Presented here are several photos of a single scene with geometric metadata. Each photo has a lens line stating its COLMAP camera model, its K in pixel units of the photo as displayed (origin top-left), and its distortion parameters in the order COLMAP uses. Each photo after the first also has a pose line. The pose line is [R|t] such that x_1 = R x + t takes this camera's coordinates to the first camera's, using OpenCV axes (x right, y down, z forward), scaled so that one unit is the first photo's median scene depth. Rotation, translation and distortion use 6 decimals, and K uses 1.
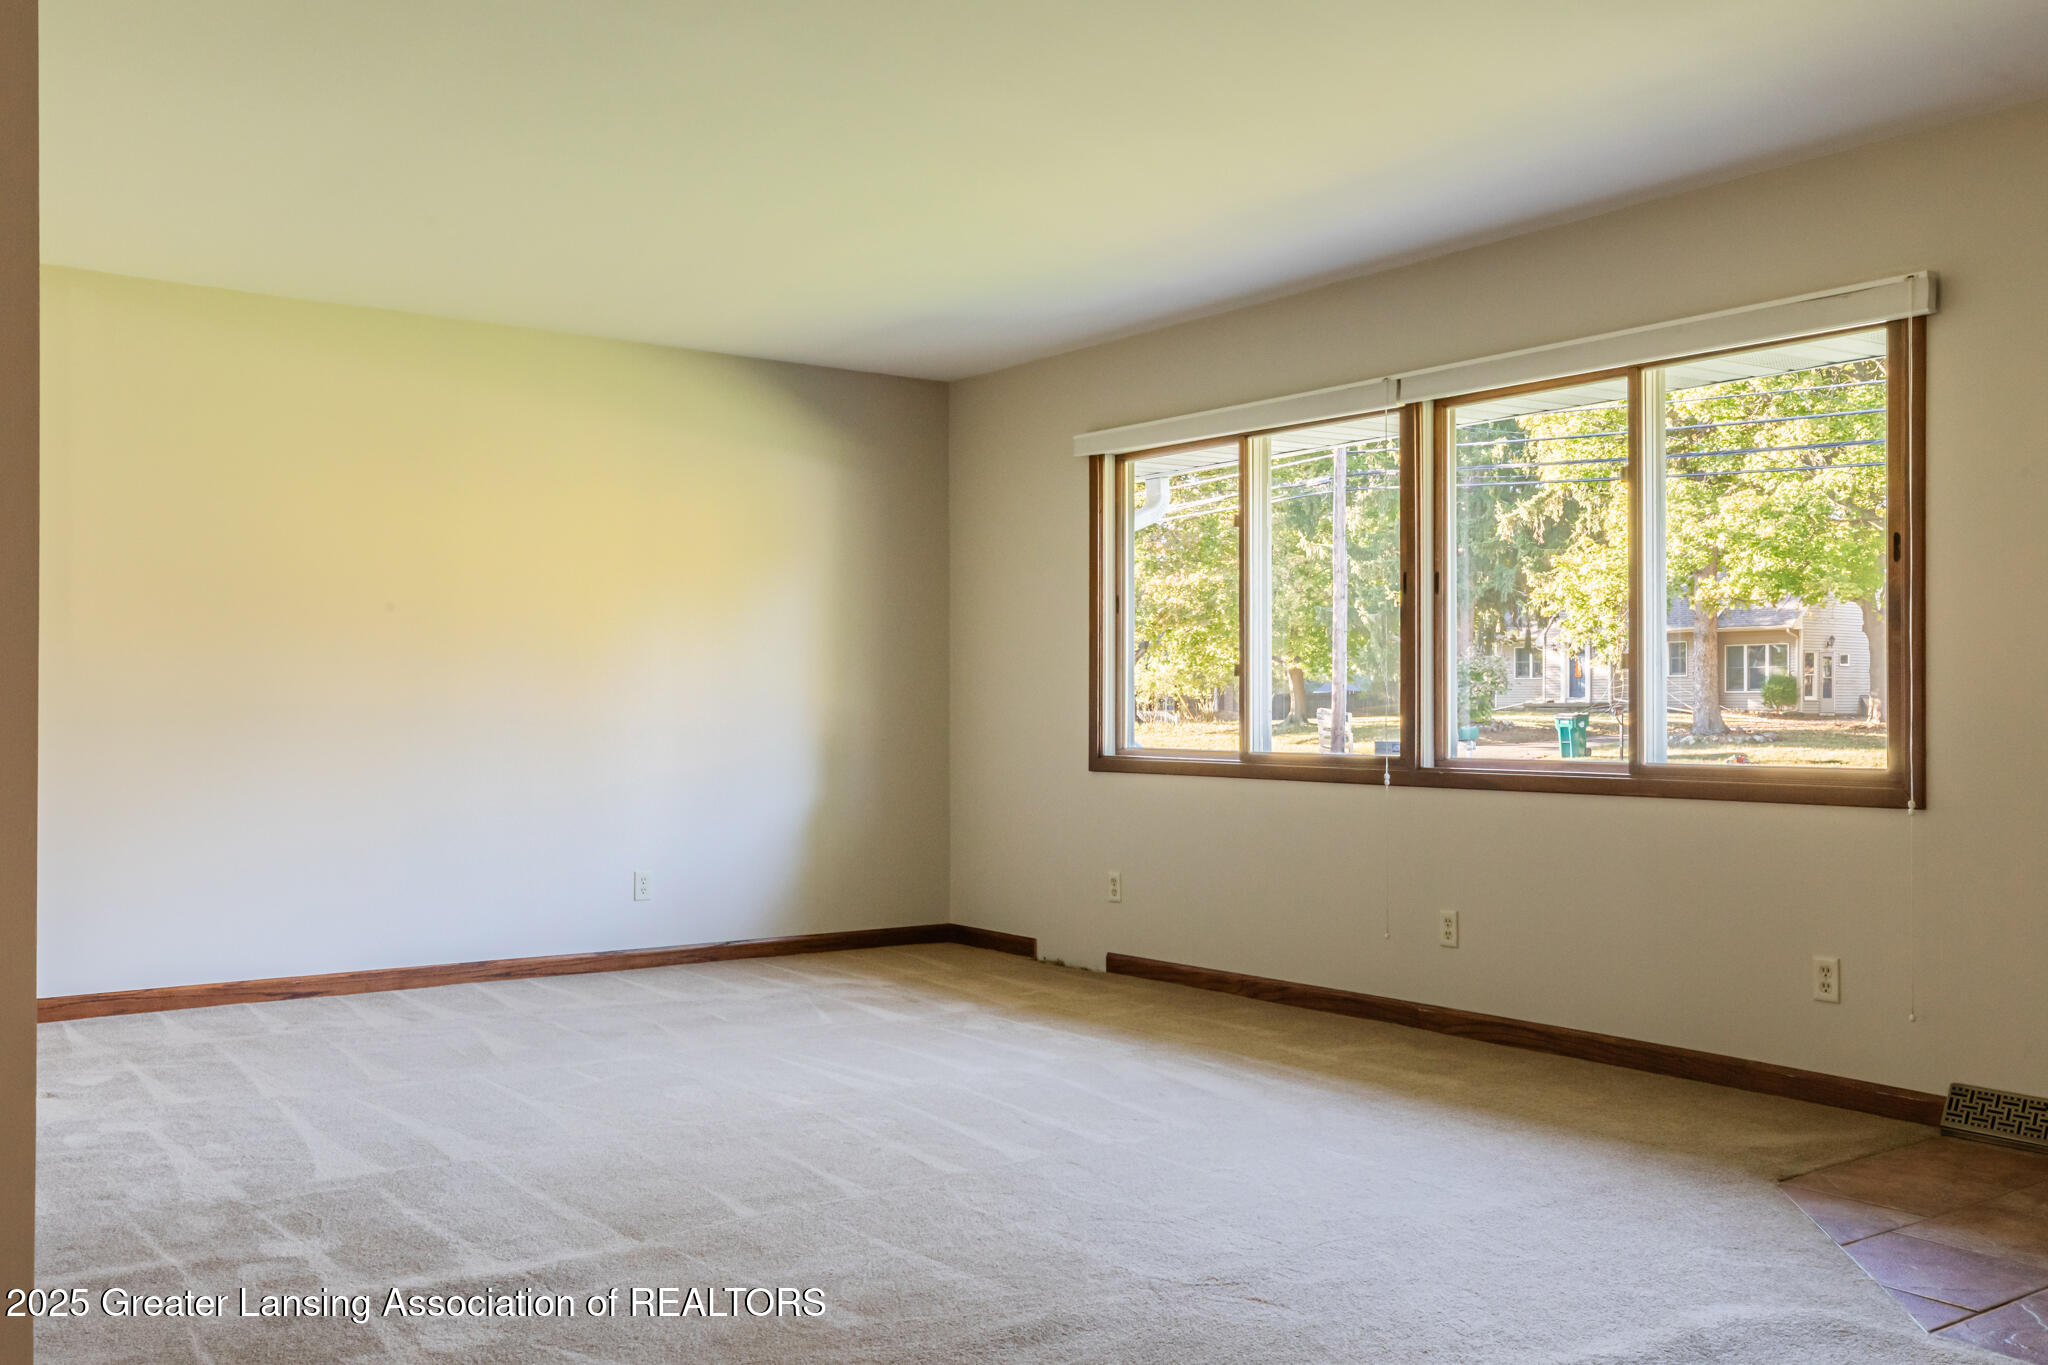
lens RADIAL K [[1833.8, 0, 1023.6], [0, 1833.8, 686.9], [0, 0, 1]] dist [0.001150, -0.000054]
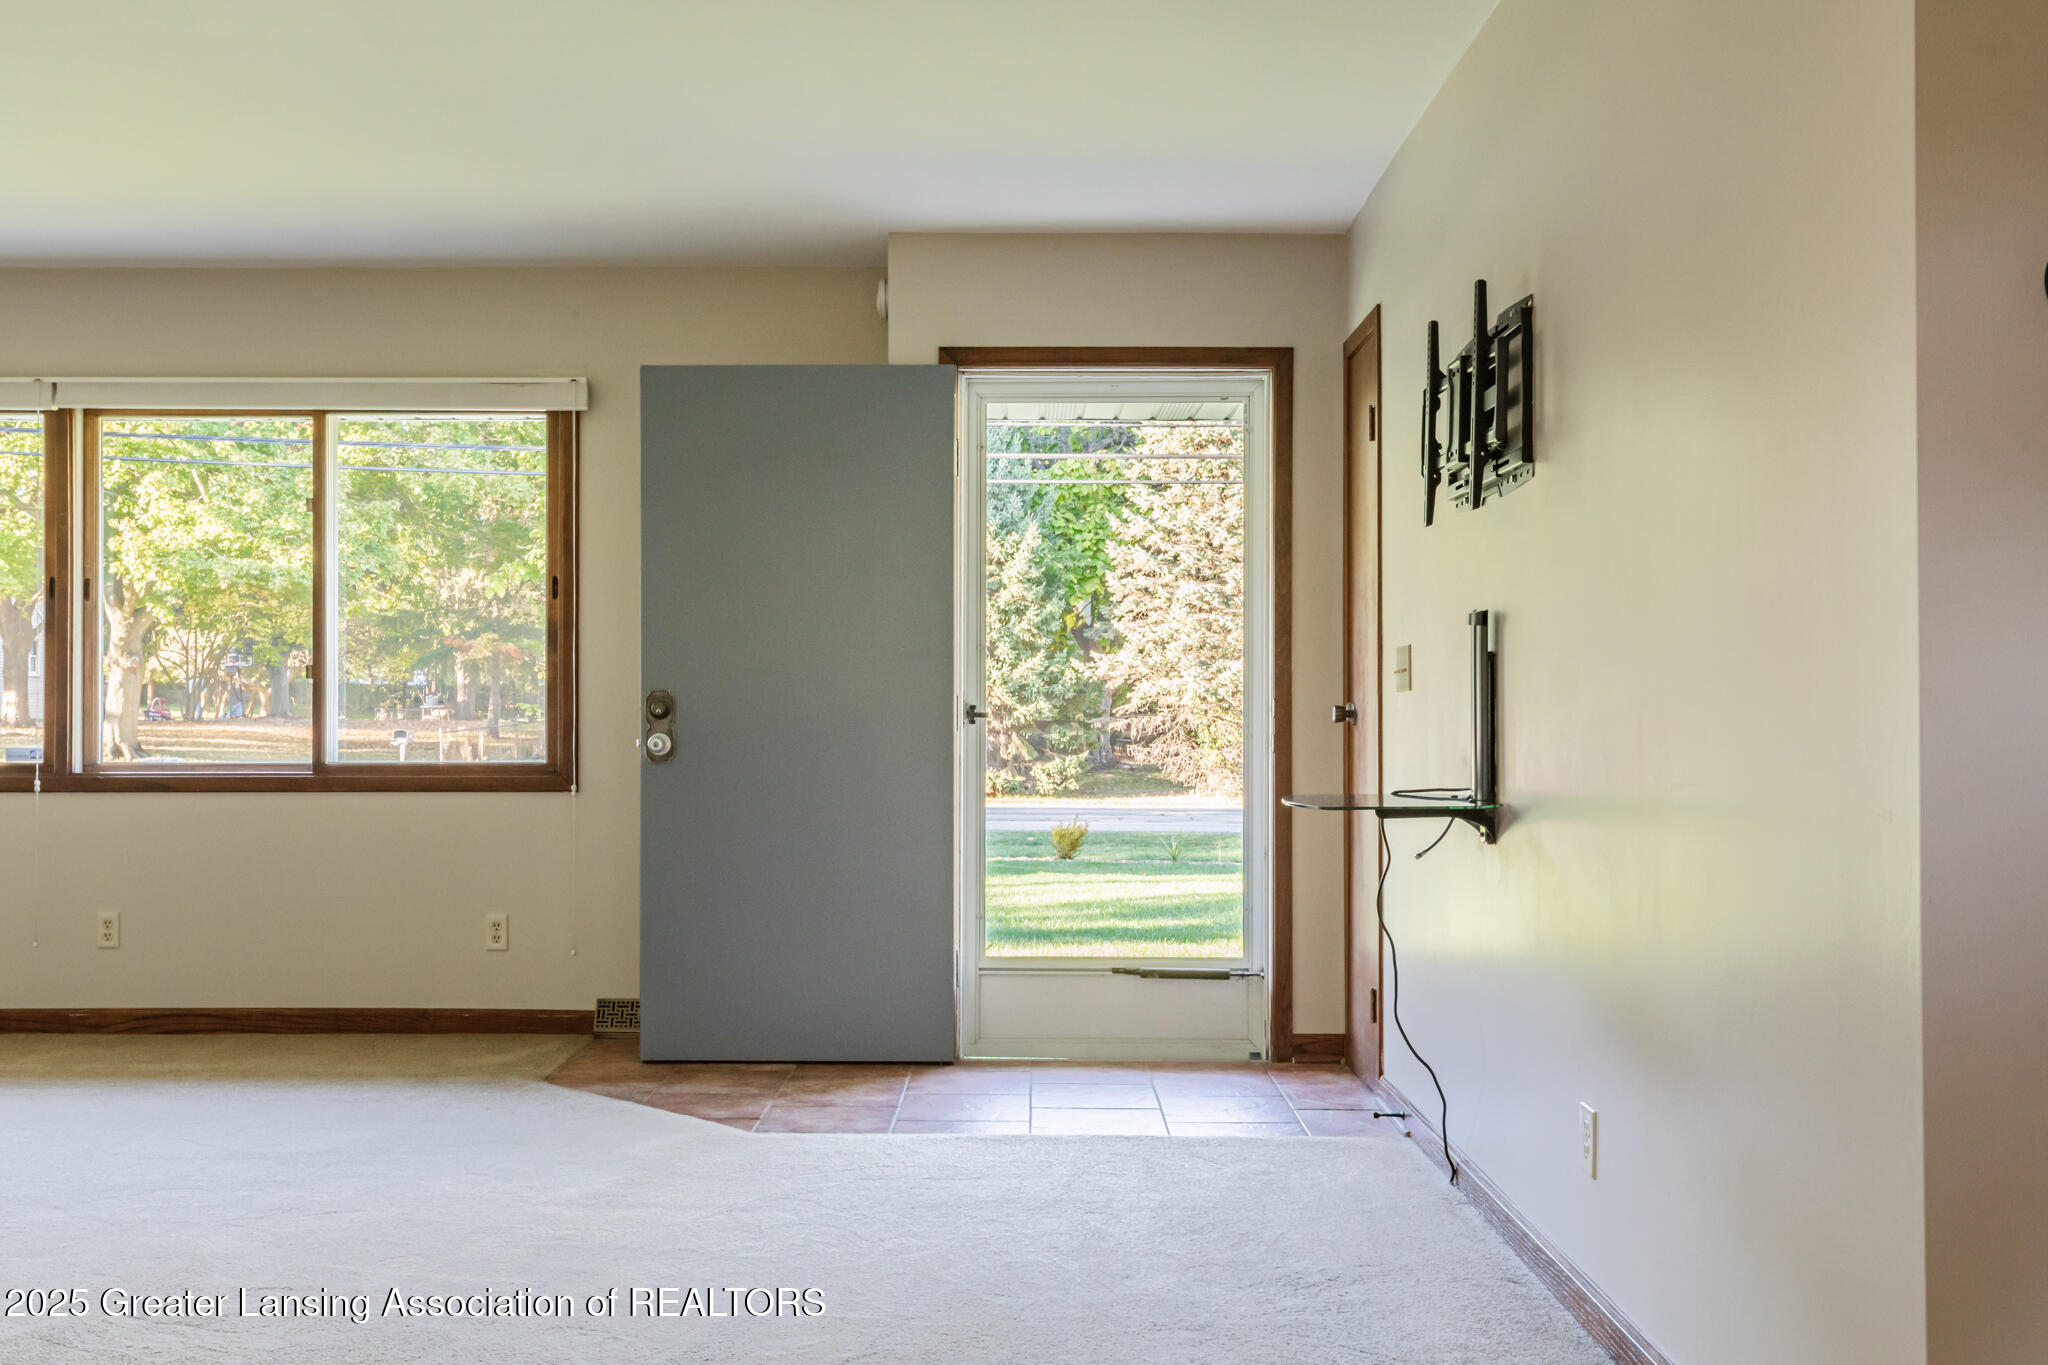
lens RADIAL K [[2048.7, 0, 1022.3], [0, 2048.7, 687.6], [0, 0, 1]] dist [-0.006823, 0.000000]
pose [[0.554184, 0.018493, 0.832189, -0.471993], [-0.007925, 0.999825, -0.016940, 0.013412], [-0.832357, 0.002793, 0.554234, -0.055972]]
